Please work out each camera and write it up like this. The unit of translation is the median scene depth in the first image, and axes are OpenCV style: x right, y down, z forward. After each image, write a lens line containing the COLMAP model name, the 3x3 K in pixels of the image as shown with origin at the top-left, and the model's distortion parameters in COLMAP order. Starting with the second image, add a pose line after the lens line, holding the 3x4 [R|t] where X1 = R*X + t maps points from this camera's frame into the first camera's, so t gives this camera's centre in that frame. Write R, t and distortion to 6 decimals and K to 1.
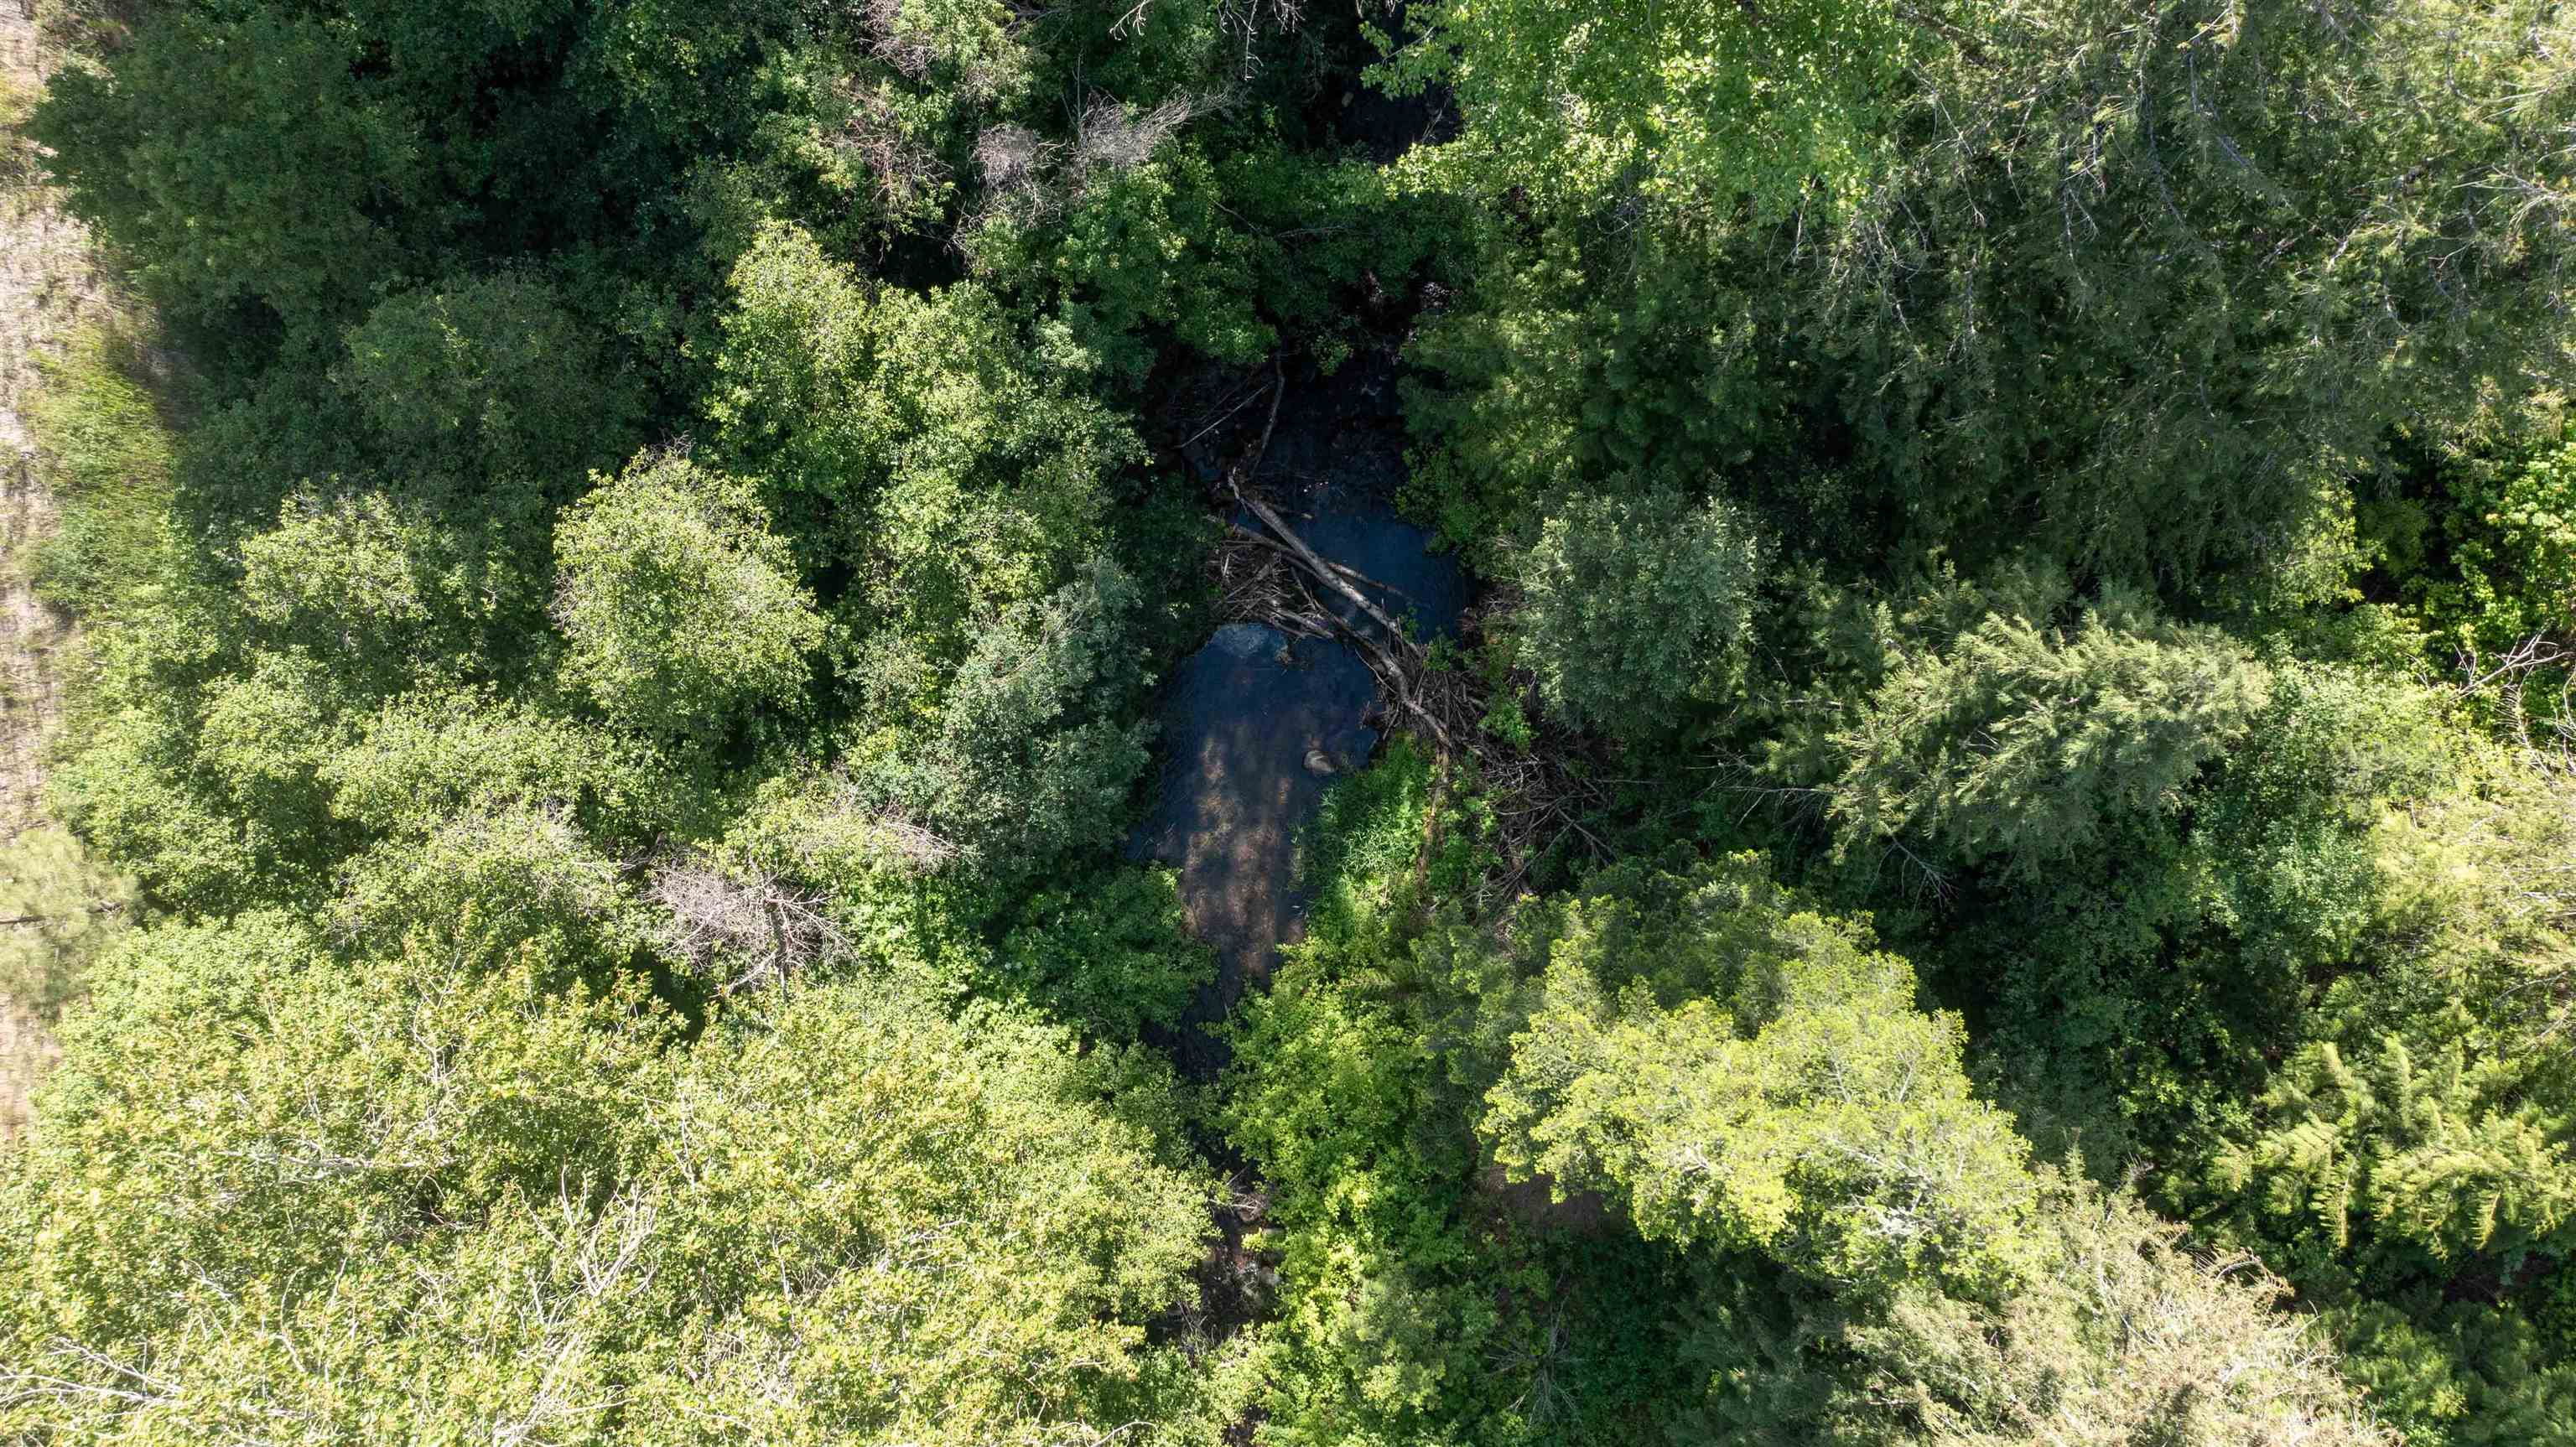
lens RADIAL K [[2031.6, 0, 1284.5], [0, 2031.6, 734.4], [0, 0, 1]] dist [-0.015263, -0.006281]
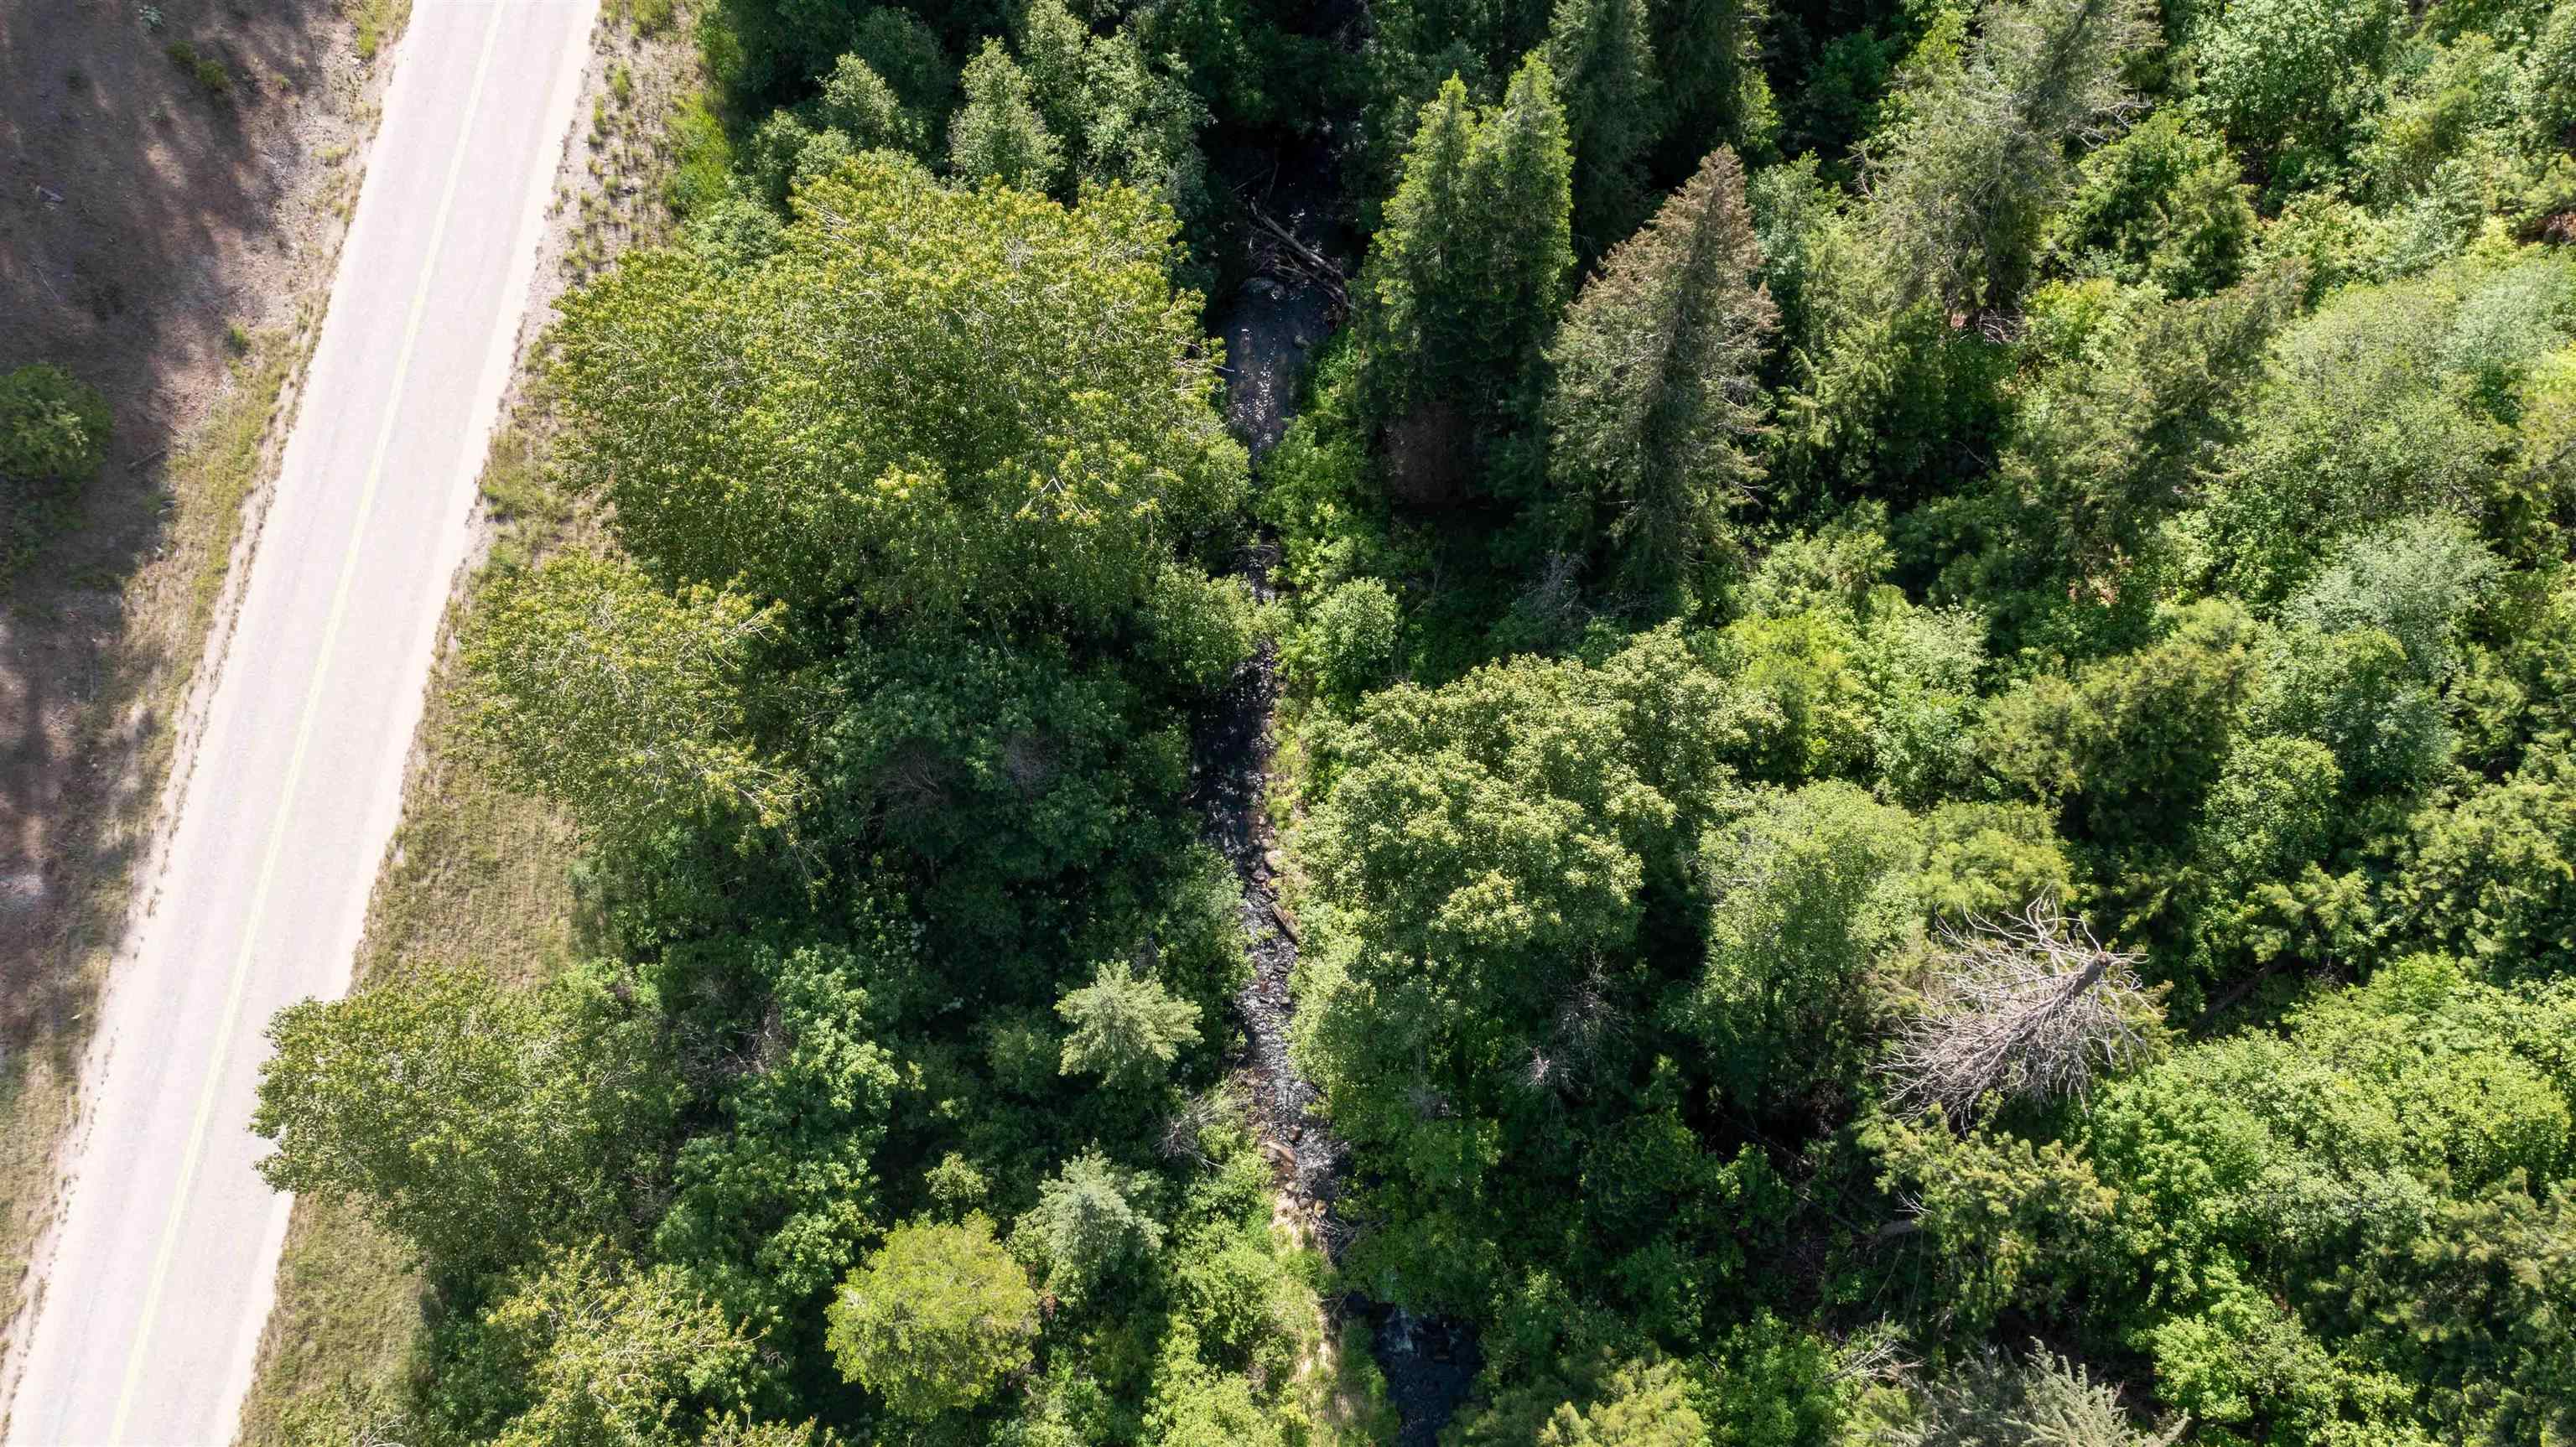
lens RADIAL K [[2031.6, 0, 1288.4], [0, 2031.6, 717.6], [0, 0, 1]] dist [-0.015263, -0.006281]
pose [[0.999695, -0.022623, 0.009915, -0.026143], [0.024574, 0.951577, -0.306426, 1.082574], [-0.002502, 0.306576, 0.951843, -0.792623]]
